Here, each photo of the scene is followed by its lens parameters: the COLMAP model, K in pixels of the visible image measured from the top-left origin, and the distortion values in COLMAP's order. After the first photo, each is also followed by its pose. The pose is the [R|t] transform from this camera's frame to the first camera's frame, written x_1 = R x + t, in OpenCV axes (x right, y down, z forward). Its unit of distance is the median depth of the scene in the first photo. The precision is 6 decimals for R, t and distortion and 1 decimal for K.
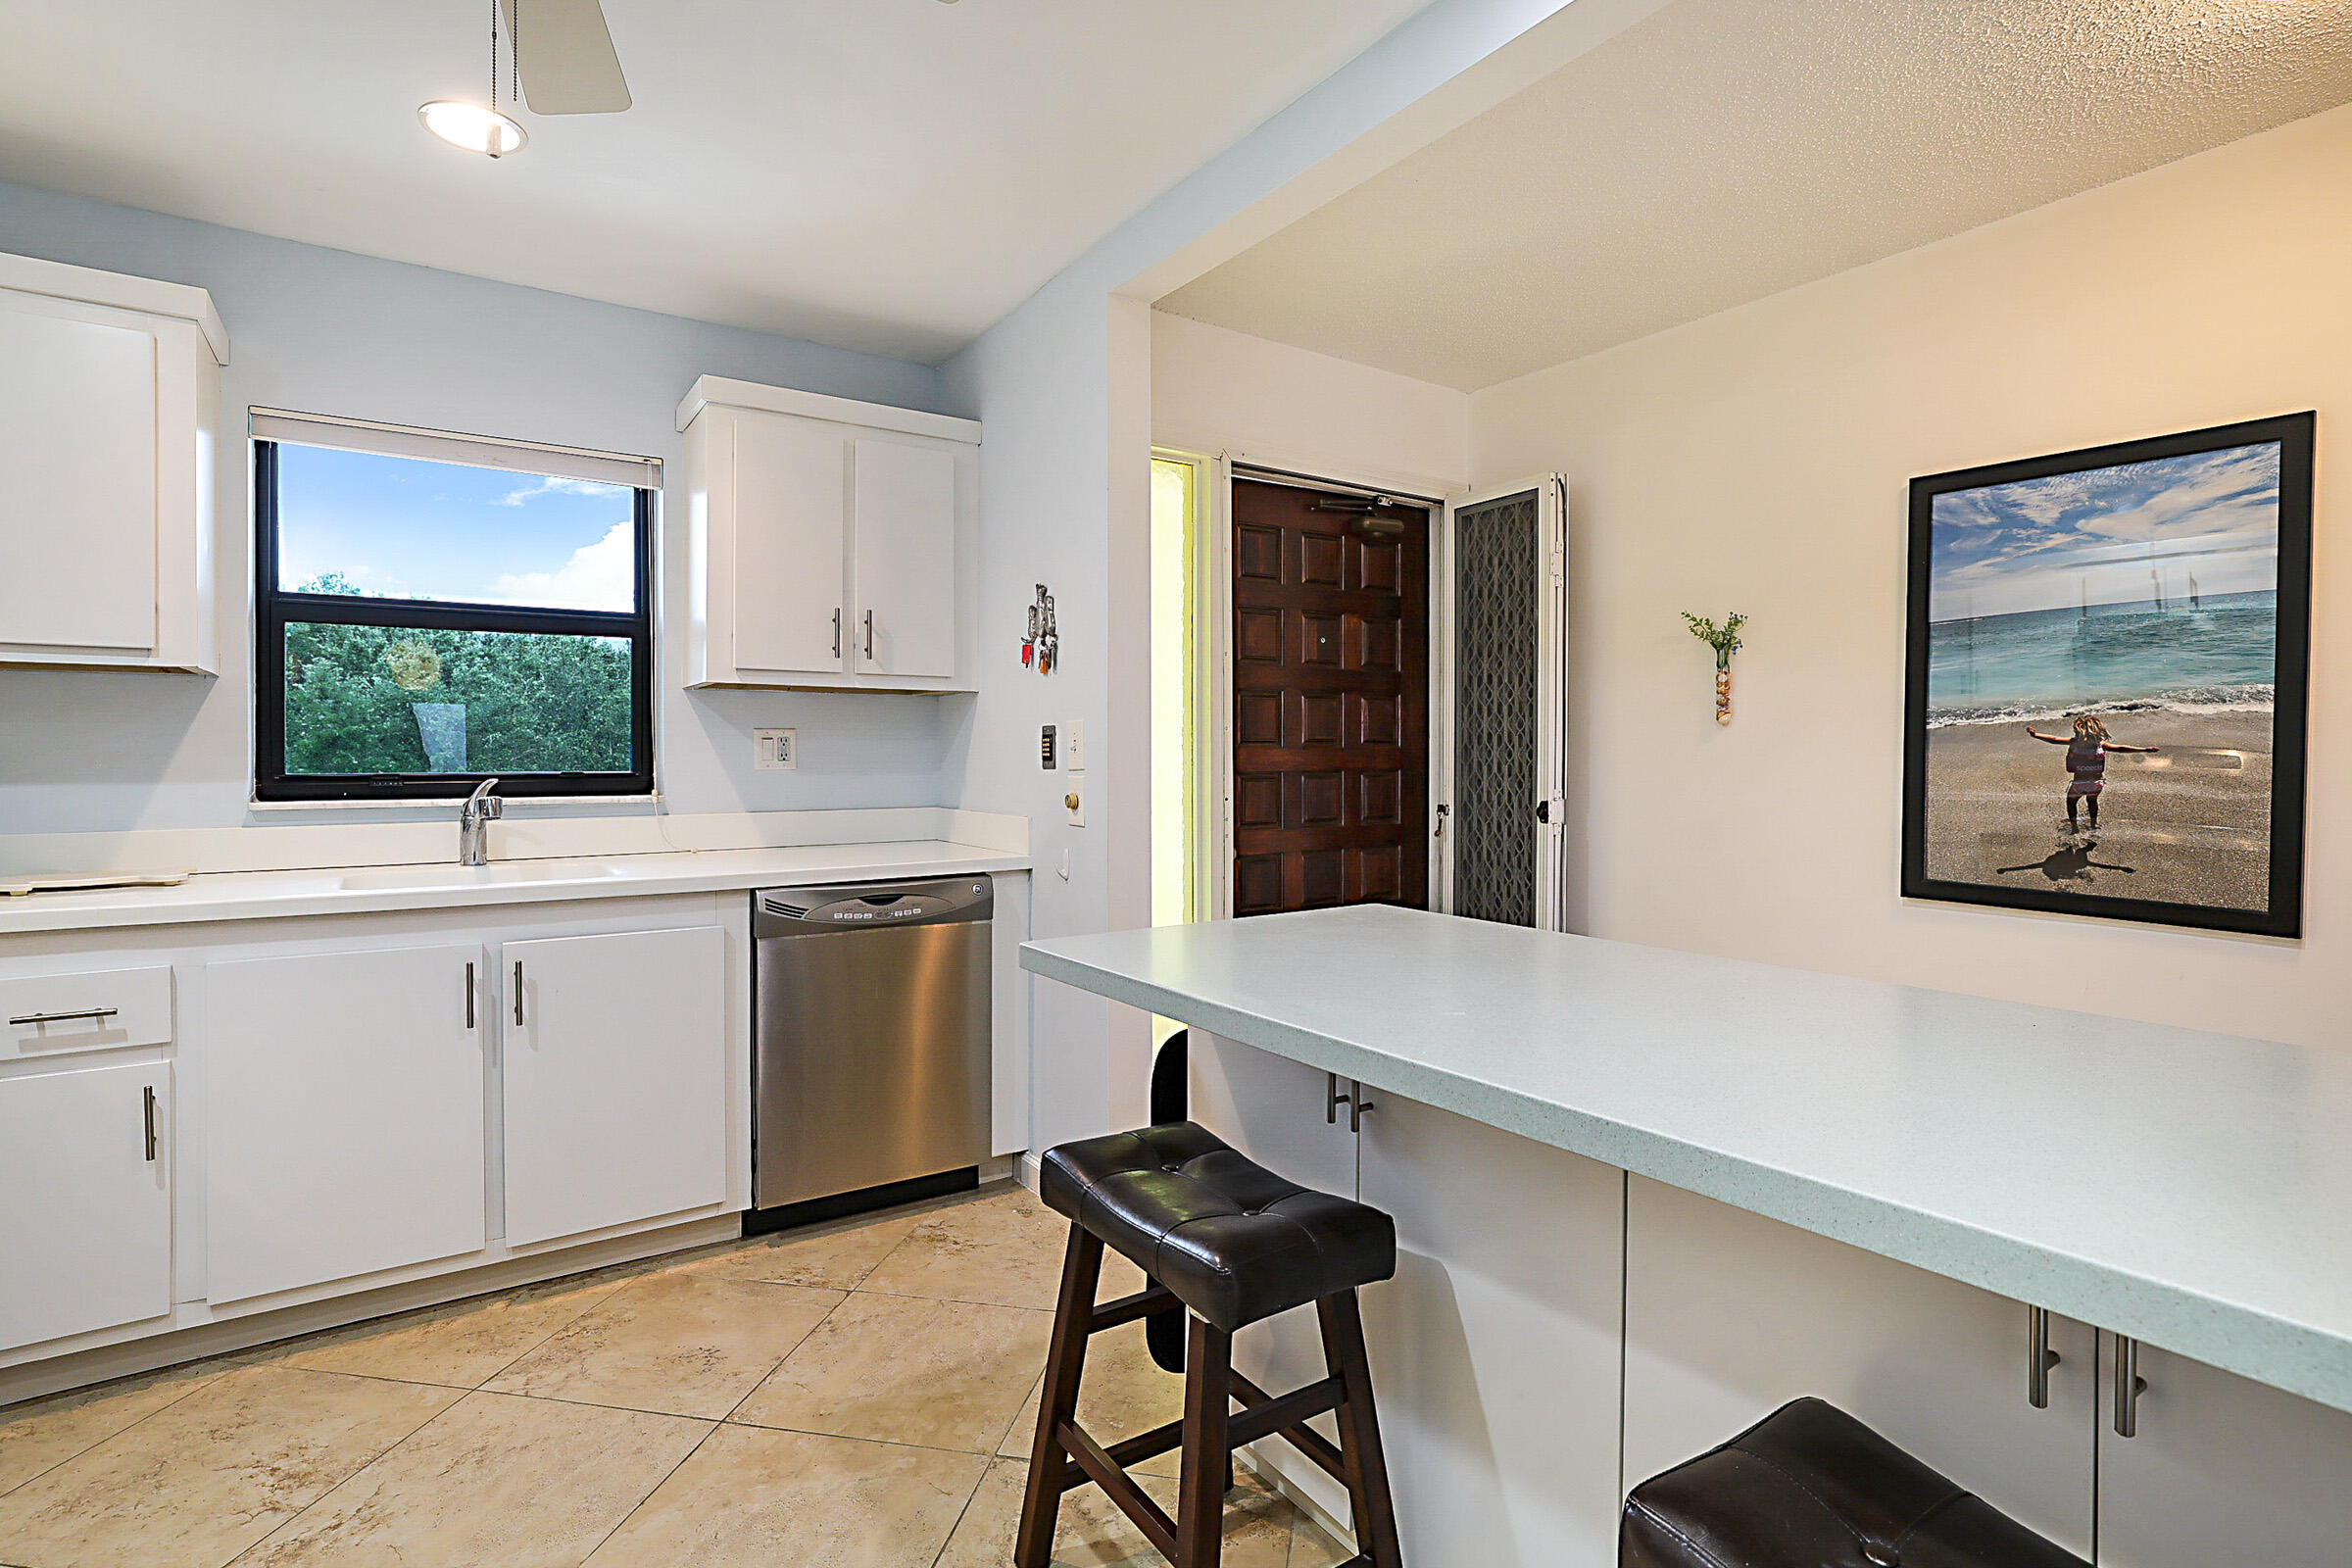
lens RADIAL K [[1132.5, 0, 1148.5], [0, 1132.5, 757.1], [0, 0, 1]] dist [-0.006698, 0.003299]
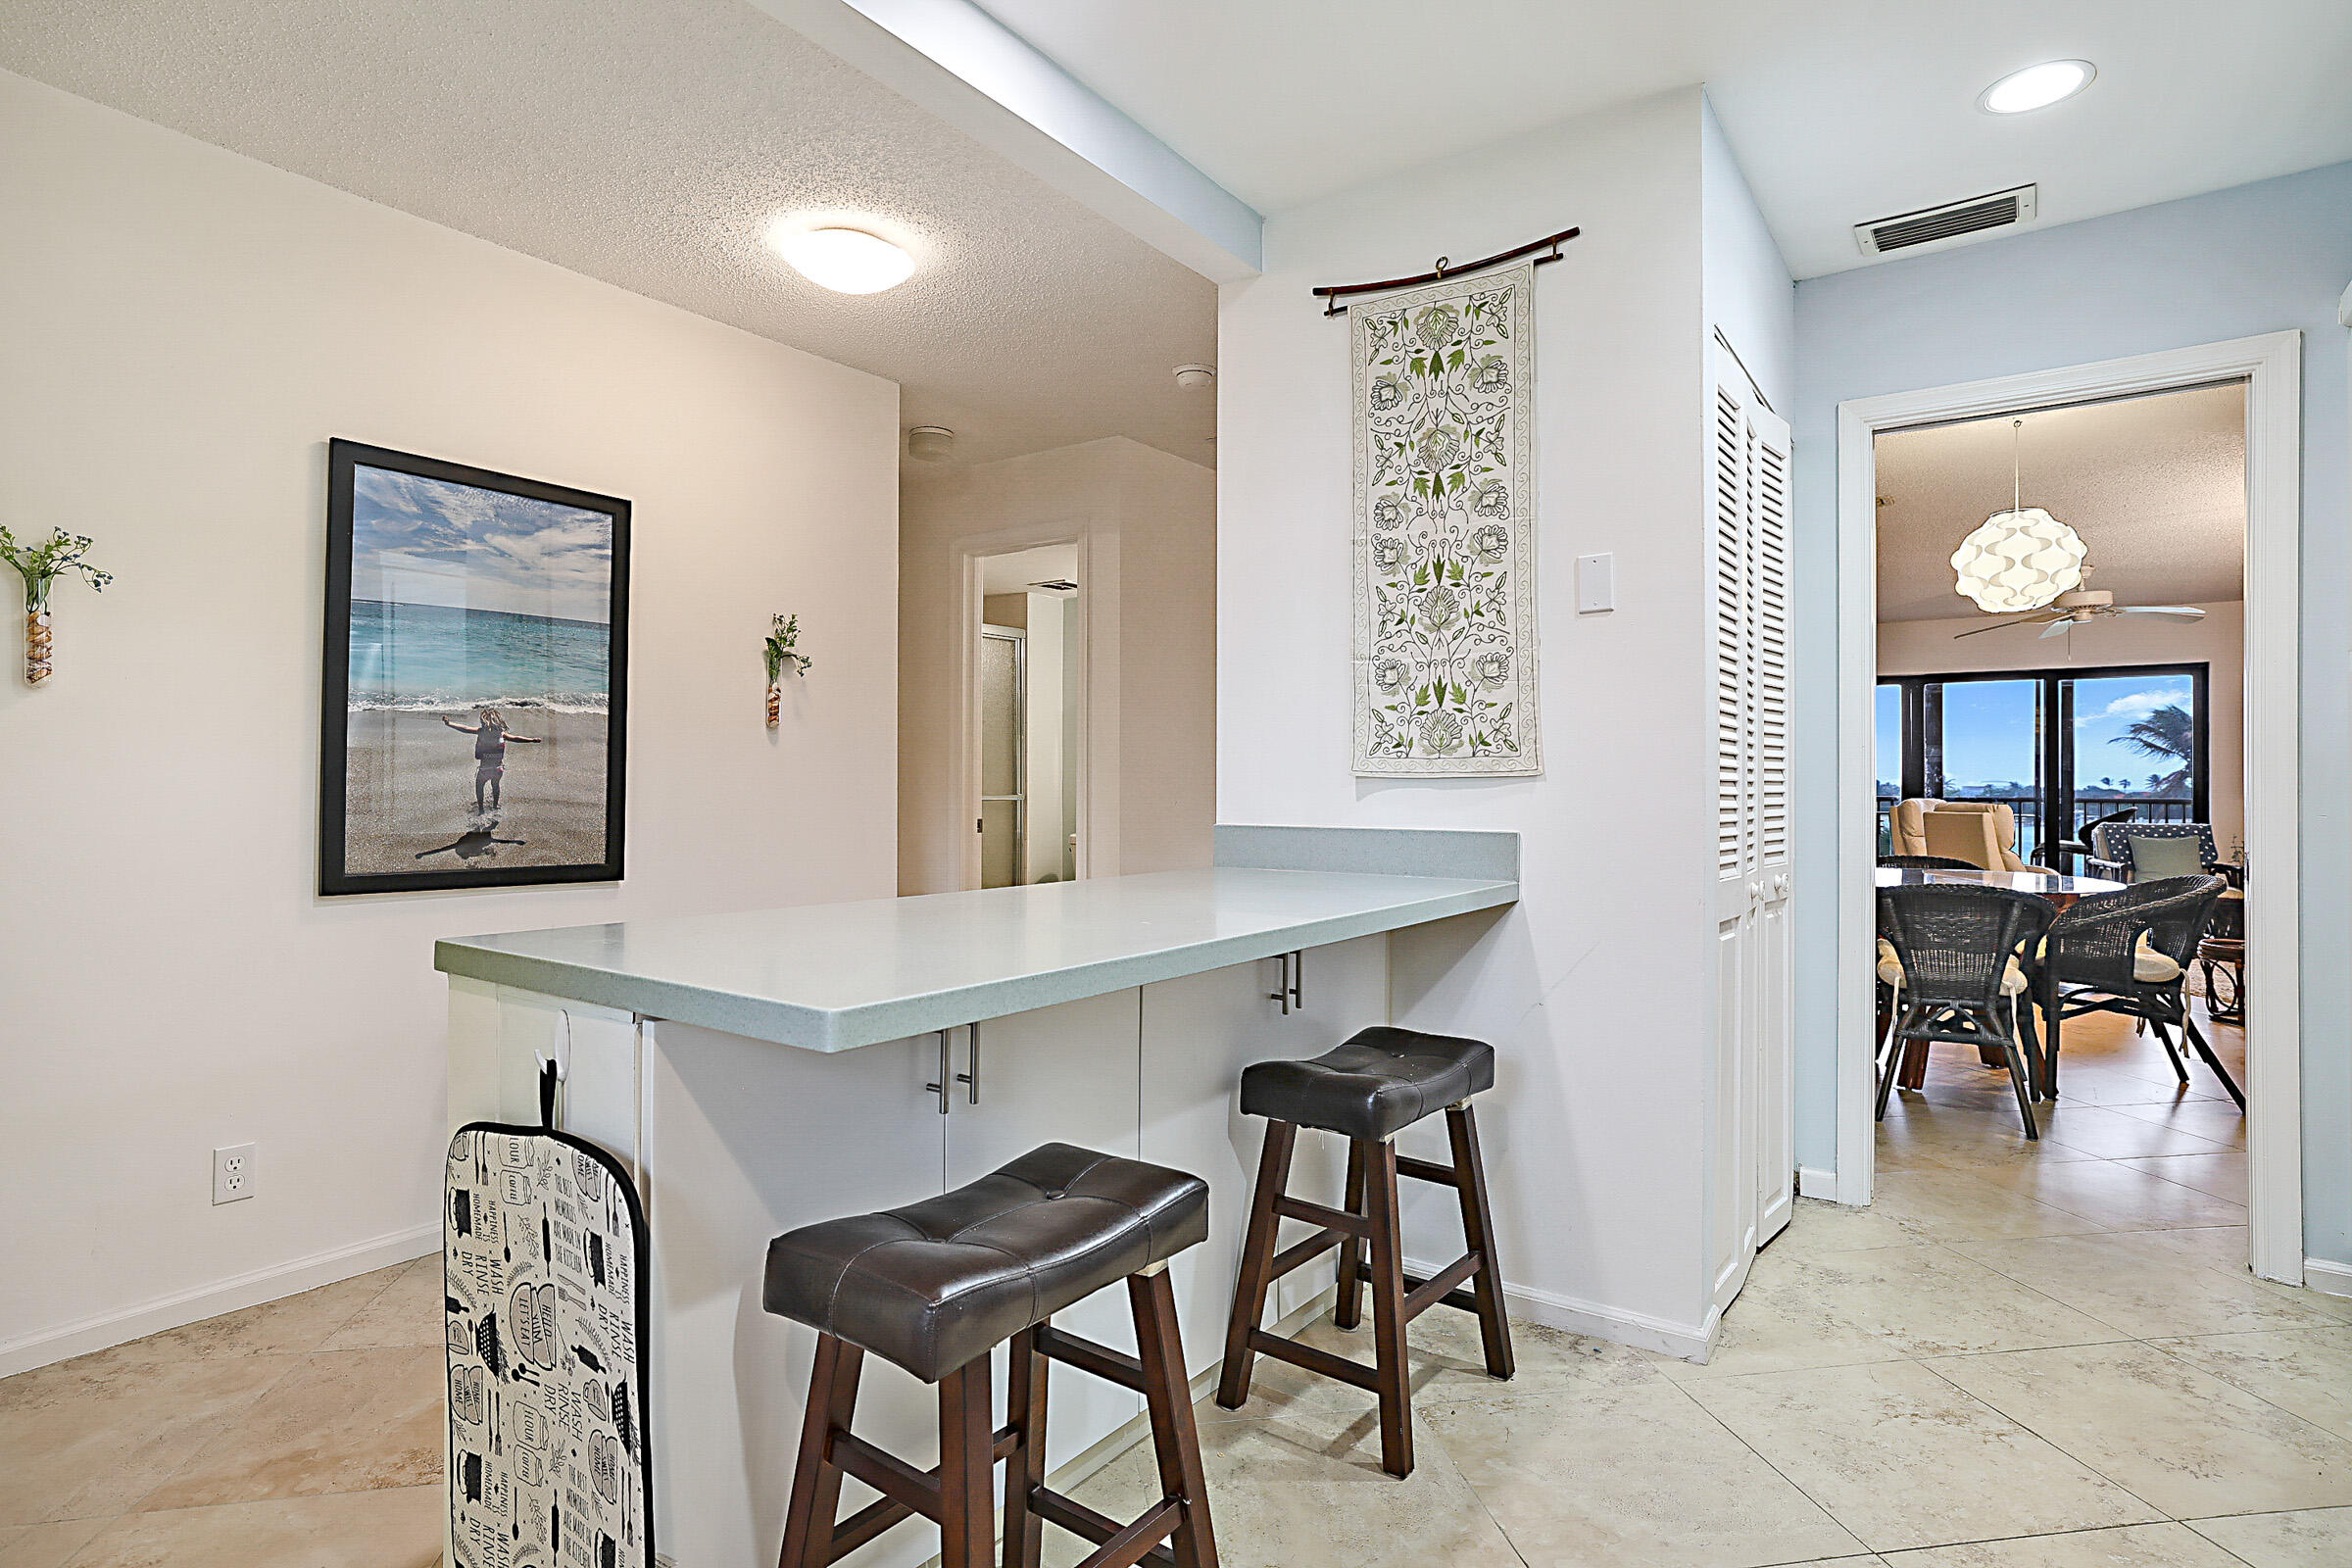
lens RADIAL K [[1236.0, 0, 1200.0], [0, 1236.0, 776.7], [0, 0, 1]] dist [-0.015457, 0.006723]
pose [[-0.367265, 0.000157, 0.930116, -0.538347], [-0.003261, 0.999994, -0.001456, 0.028883], [-0.930111, -0.003568, -0.367262, 0.755264]]
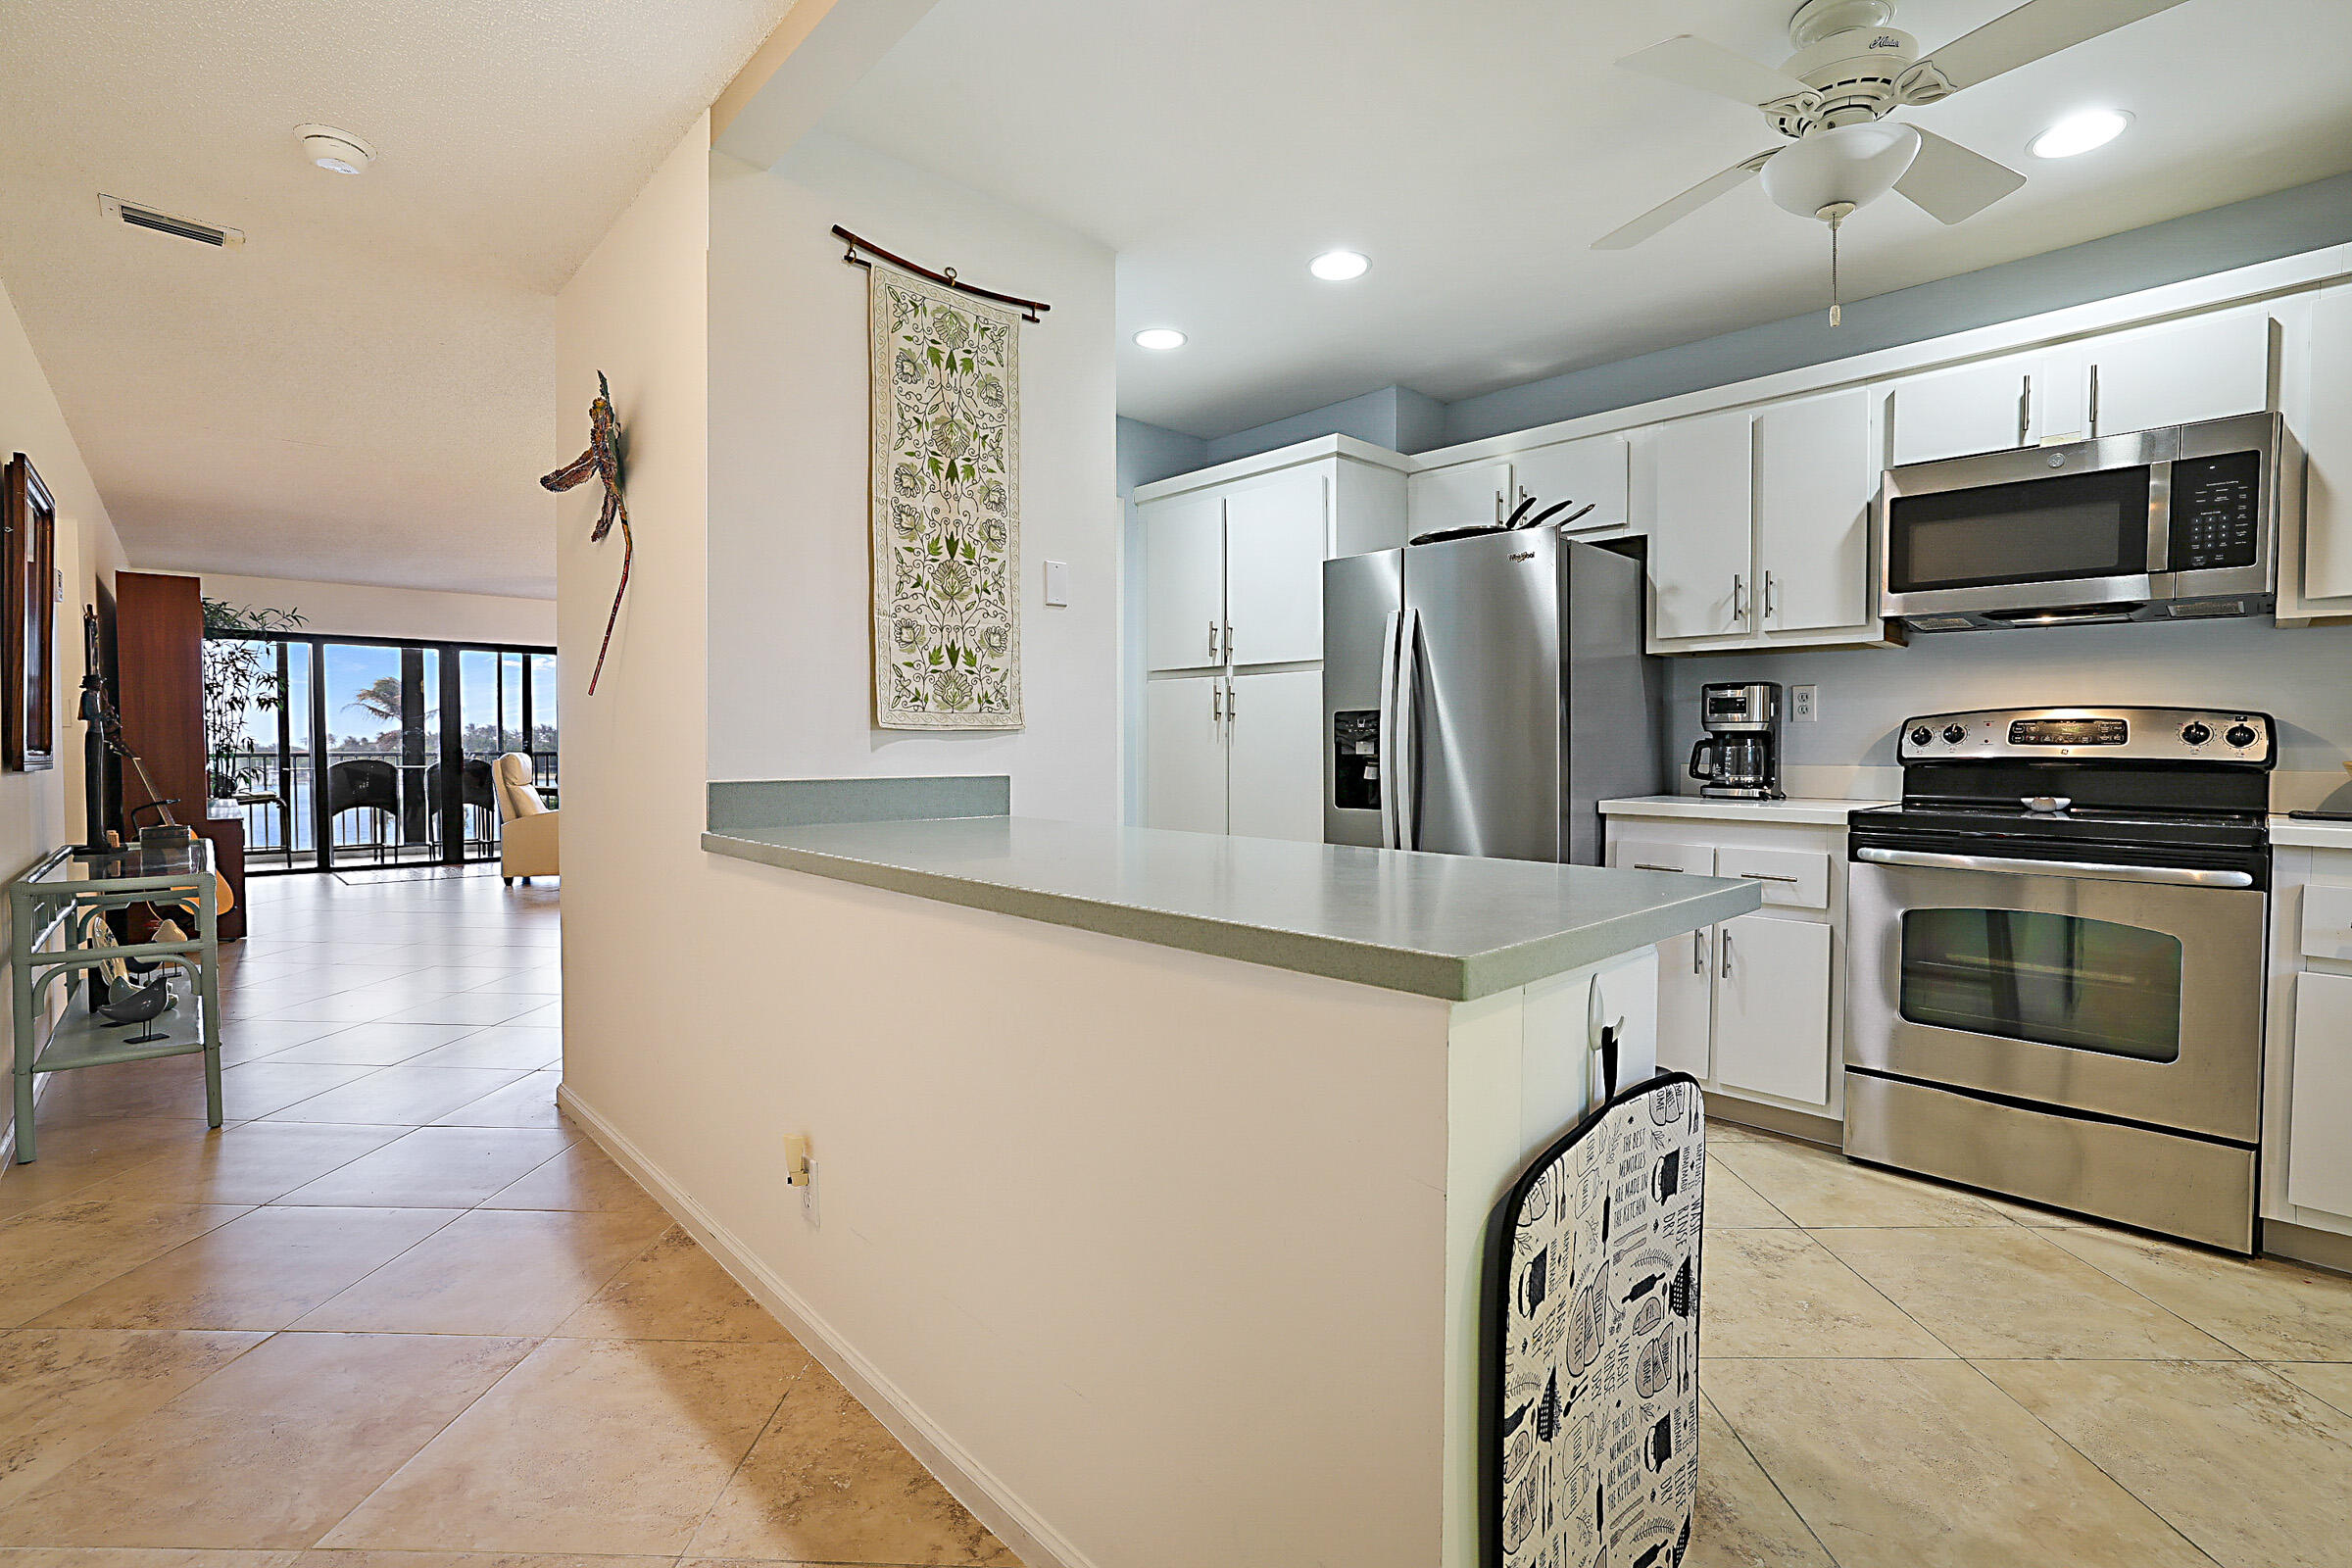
lens RADIAL K [[1050.8, 0, 1179.2], [0, 1050.8, 769.8], [0, 0, 1]] dist [-0.033489, 0.012449]
pose [[-0.983458, 0.004640, -0.181078, 0.333152], [-0.000551, 0.999591, 0.028609, 0.036884], [0.181137, 0.028235, -0.983052, 1.216253]]
